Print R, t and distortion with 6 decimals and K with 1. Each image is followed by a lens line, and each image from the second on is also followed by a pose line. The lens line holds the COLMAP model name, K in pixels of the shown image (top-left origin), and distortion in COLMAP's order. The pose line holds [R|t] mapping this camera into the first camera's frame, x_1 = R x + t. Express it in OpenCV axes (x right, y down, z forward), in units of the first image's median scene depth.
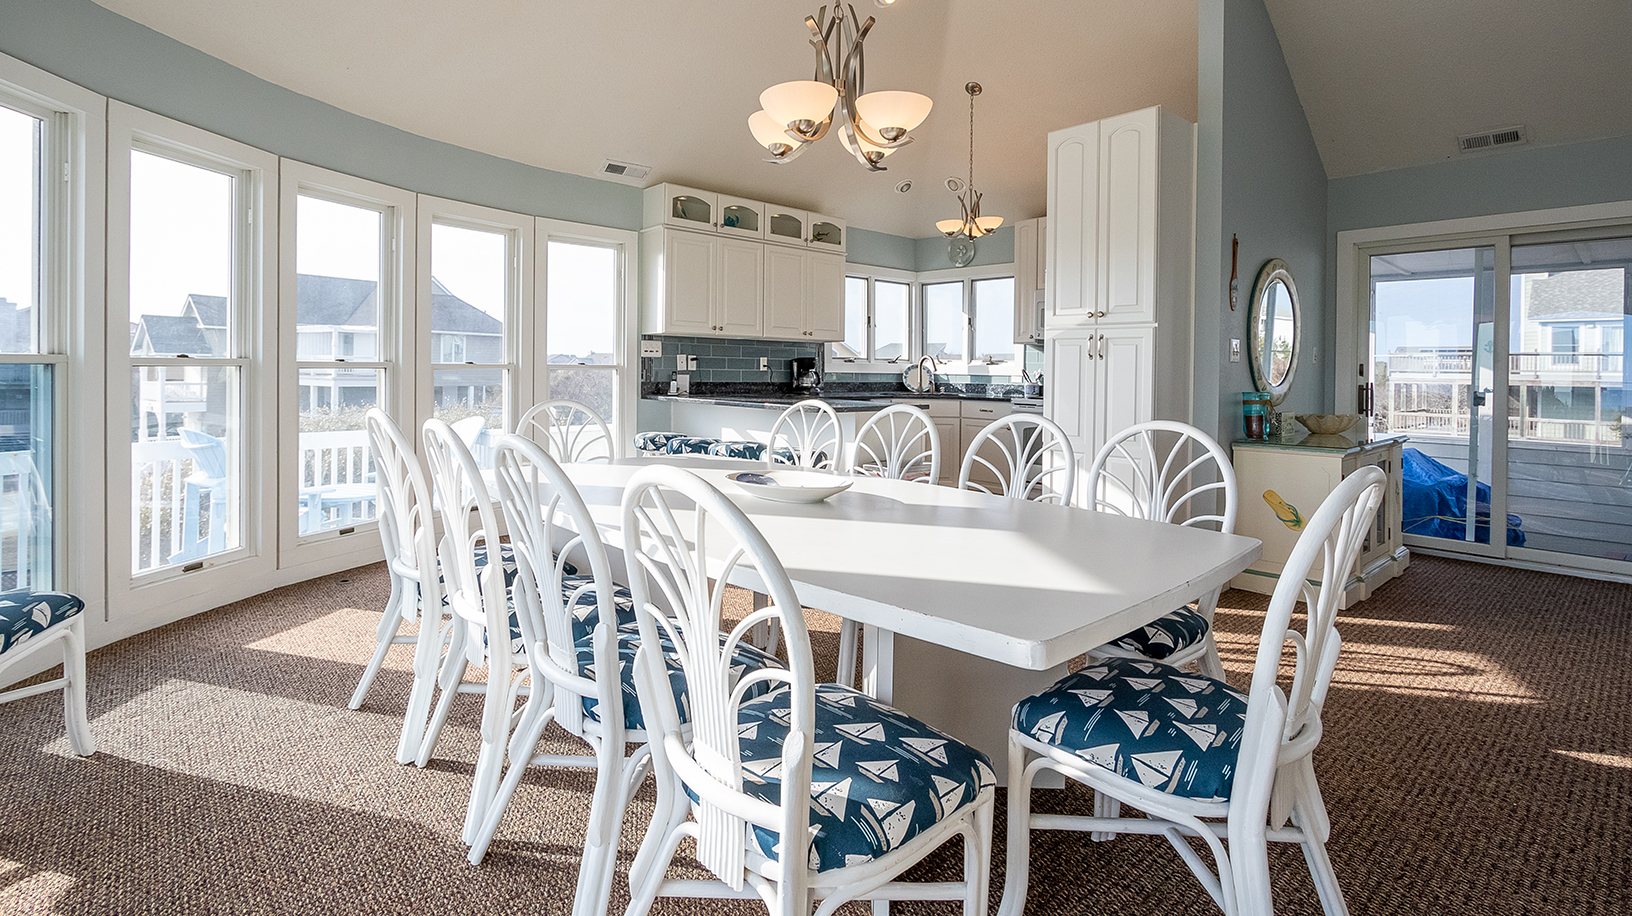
lens RADIAL K [[784.4, 0, 816.0], [0, 784.4, 458.0], [0, 0, 1]] dist [-0.001695, -0.000556]
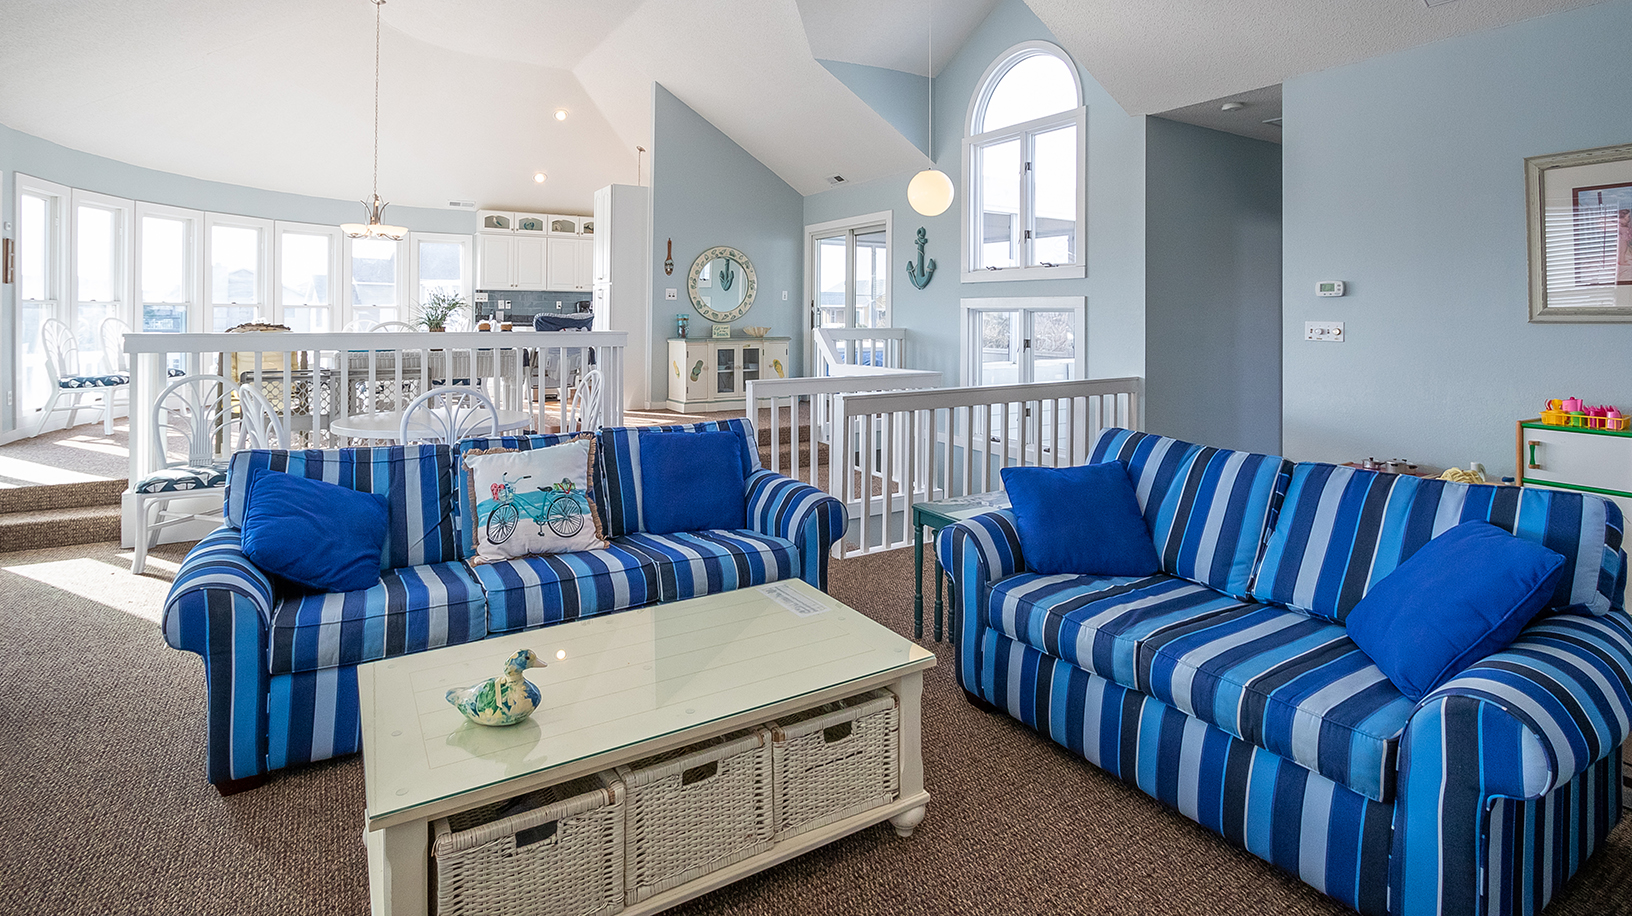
lens RADIAL K [[784.4, 0, 816.0], [0, 784.4, 458.0], [0, 0, 1]] dist [-0.001695, -0.000556]
pose [[0.982548, 0.022109, -0.184693, 0.936813], [-0.008767, 0.997312, 0.072741, 0.102635], [0.185804, -0.069853, 0.980101, -0.732230]]
